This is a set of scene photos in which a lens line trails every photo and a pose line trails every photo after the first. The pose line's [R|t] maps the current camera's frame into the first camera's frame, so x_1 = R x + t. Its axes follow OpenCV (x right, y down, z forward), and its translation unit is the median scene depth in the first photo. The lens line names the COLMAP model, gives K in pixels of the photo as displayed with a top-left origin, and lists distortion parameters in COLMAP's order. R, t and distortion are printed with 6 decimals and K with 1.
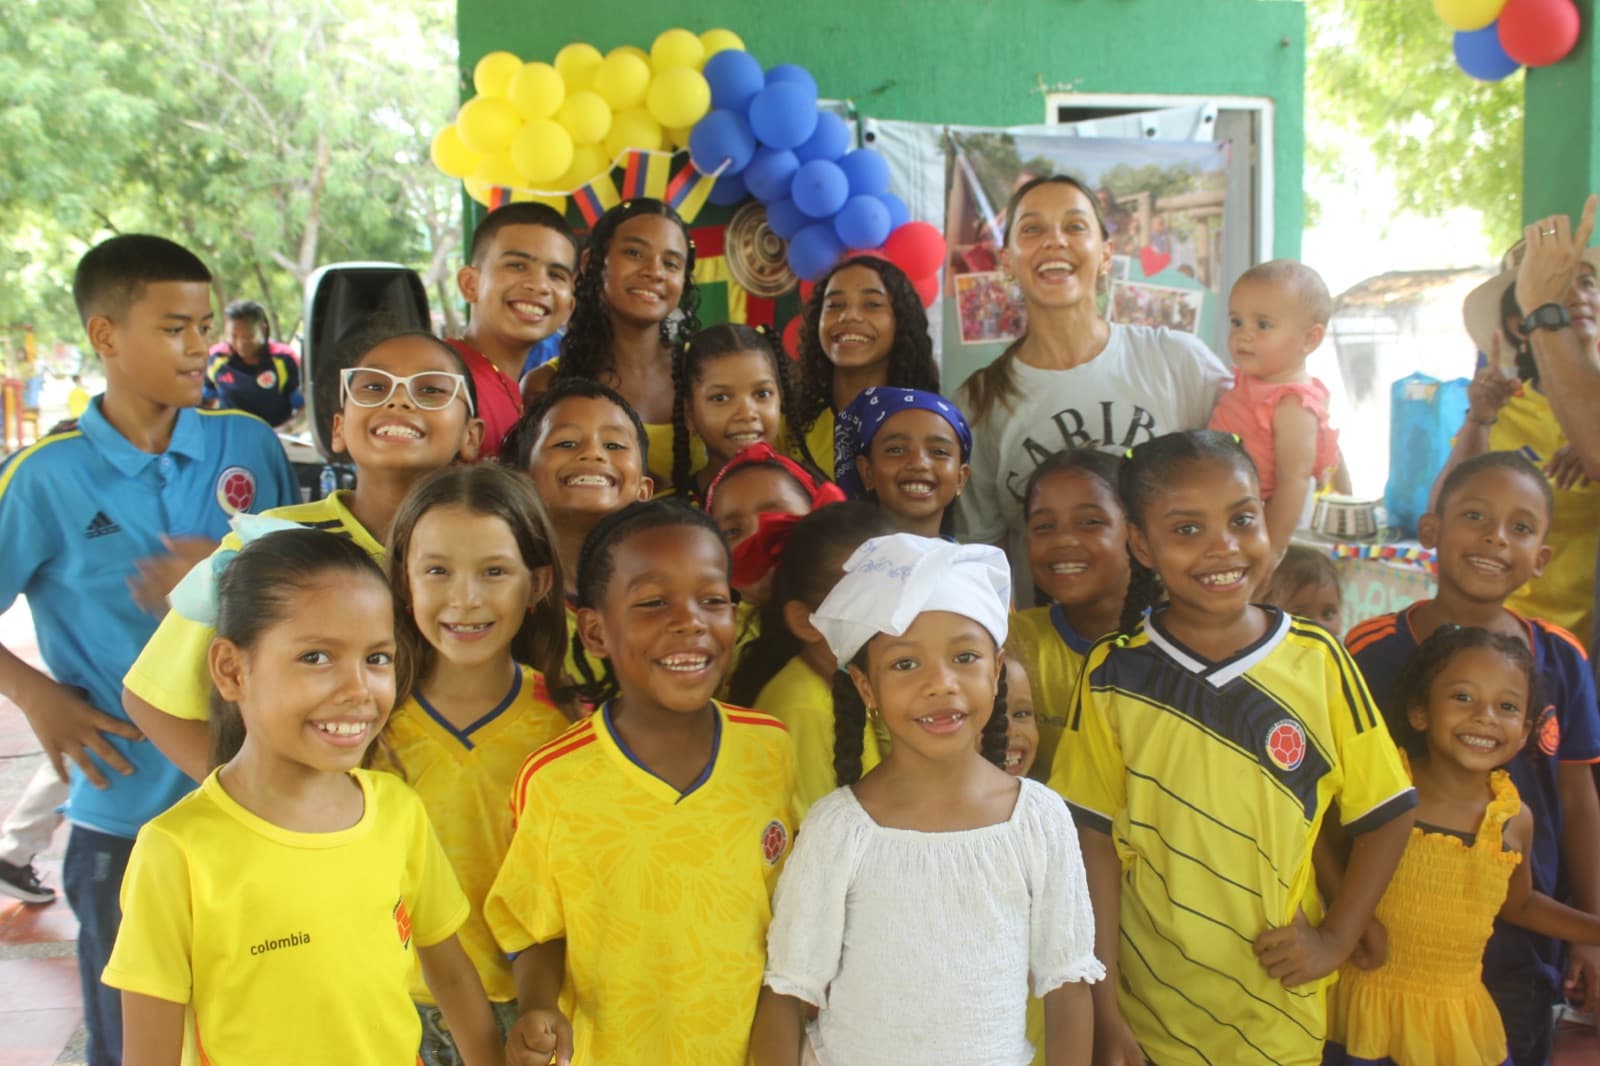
lens RADIAL K [[3054.4, 0, 800.0], [0, 3054.4, 533.0], [0, 0, 1]] dist [0.022612, -0.345631]
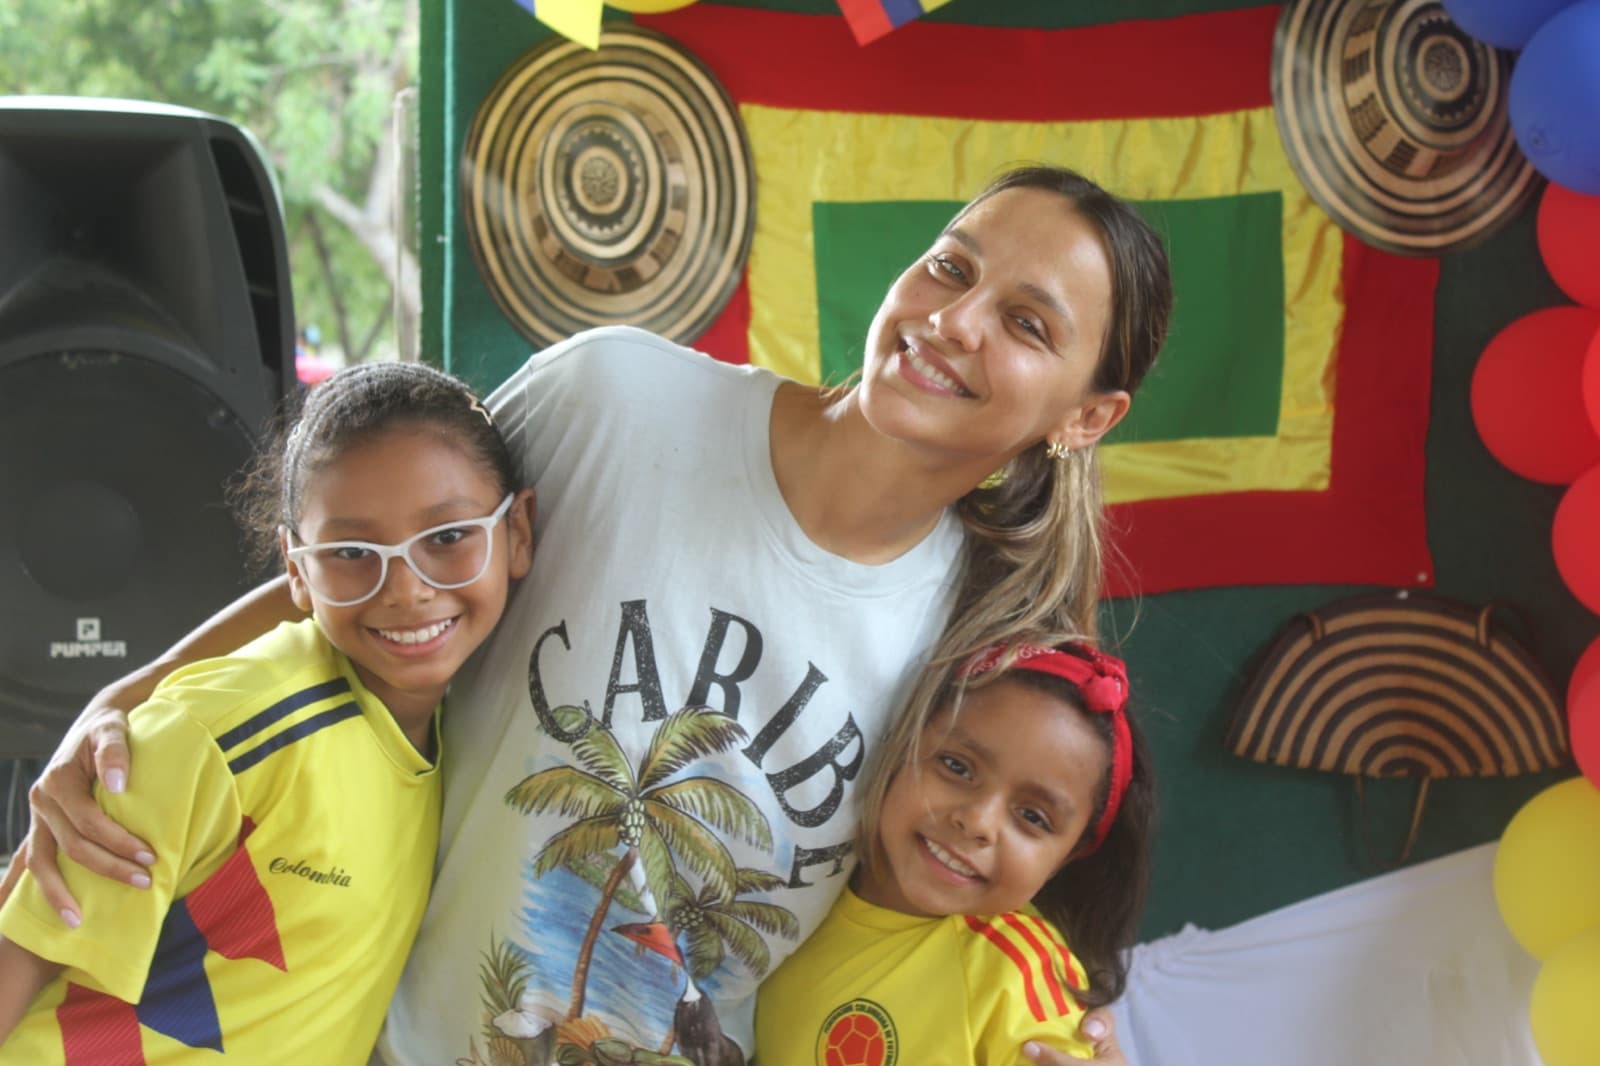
lens RADIAL K [[3054.4, 0, 800.0], [0, 3054.4, 533.0], [0, 0, 1]] dist [0.022612, -0.345631]
pose [[0.993532, 0.031993, -0.108948, -0.036753], [-0.032392, 0.999473, -0.001891, -0.047468], [0.108830, 0.005407, 0.994046, 0.700311]]
